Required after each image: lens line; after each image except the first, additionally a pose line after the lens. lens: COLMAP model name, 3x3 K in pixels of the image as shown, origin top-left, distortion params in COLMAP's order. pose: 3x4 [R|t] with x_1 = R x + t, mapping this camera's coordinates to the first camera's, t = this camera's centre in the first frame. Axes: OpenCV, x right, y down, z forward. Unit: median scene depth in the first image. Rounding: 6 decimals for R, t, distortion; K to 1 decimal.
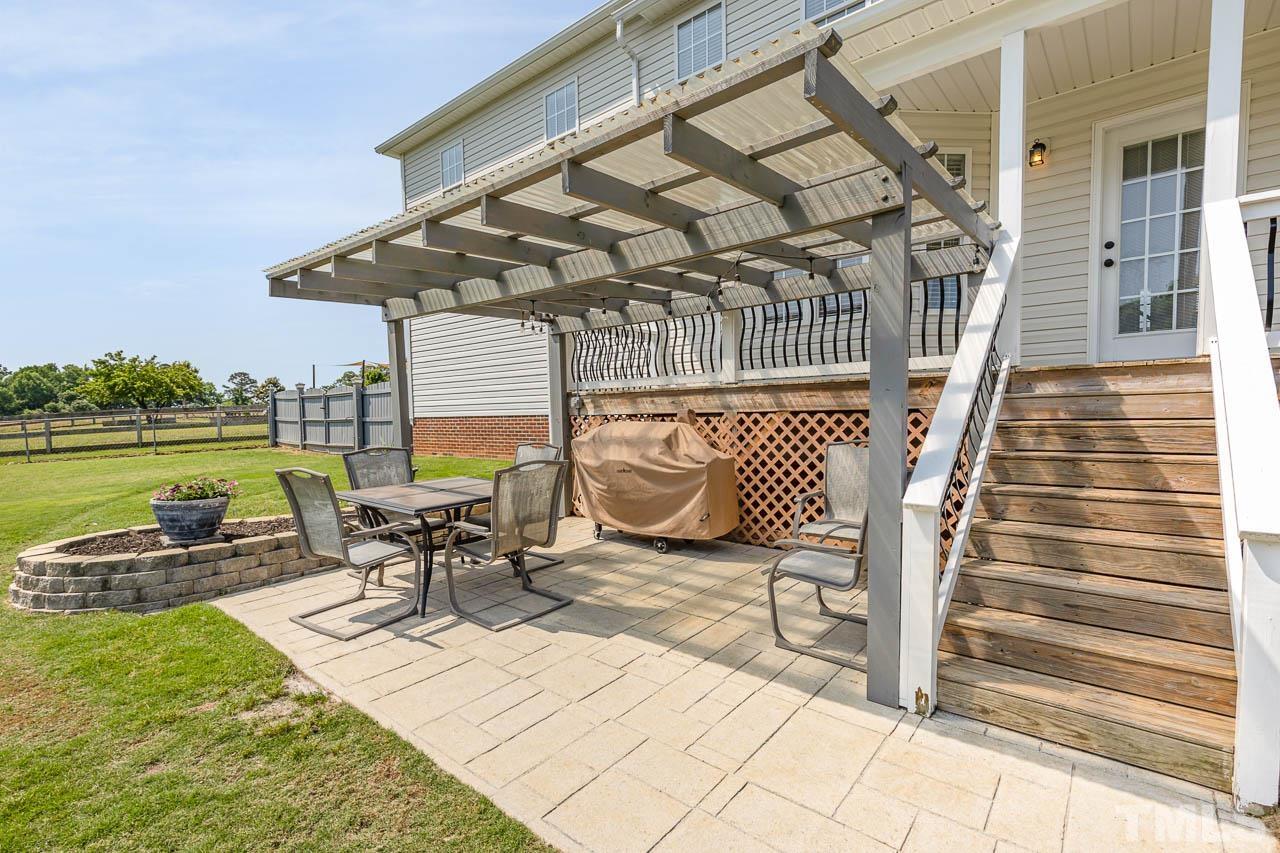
lens RADIAL K [[578.4, 0, 632.3], [0, 578.4, 421.2], [0, 0, 1]] dist [0.001425, 0.000155]
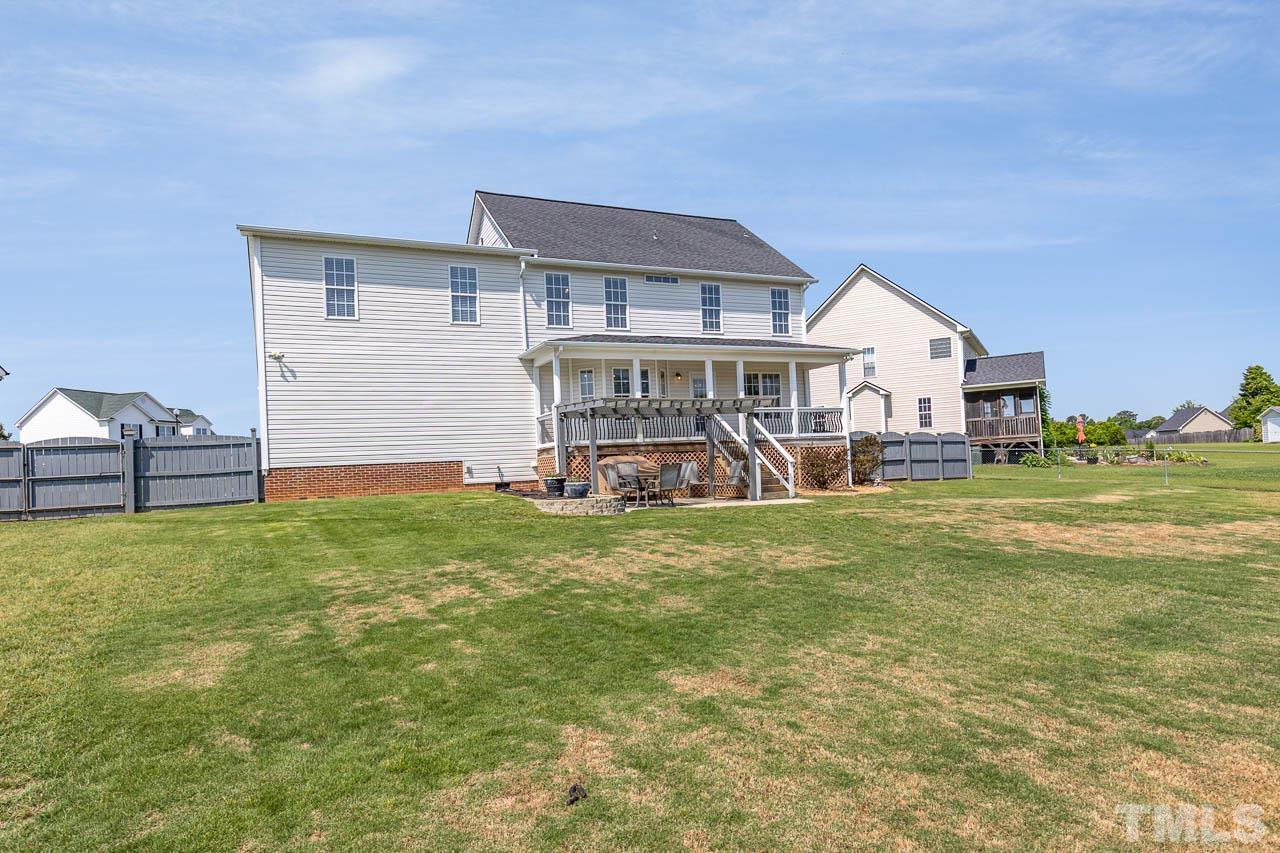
lens RADIAL K [[578.4, 0, 632.3], [0, 578.4, 421.2], [0, 0, 1]] dist [0.001425, 0.000155]
pose [[0.510440, 0.045522, 0.858708, -2.124986], [0.044624, 0.995850, -0.079318, 0.049445], [-0.858755, 0.078806, 0.506290, -0.400355]]
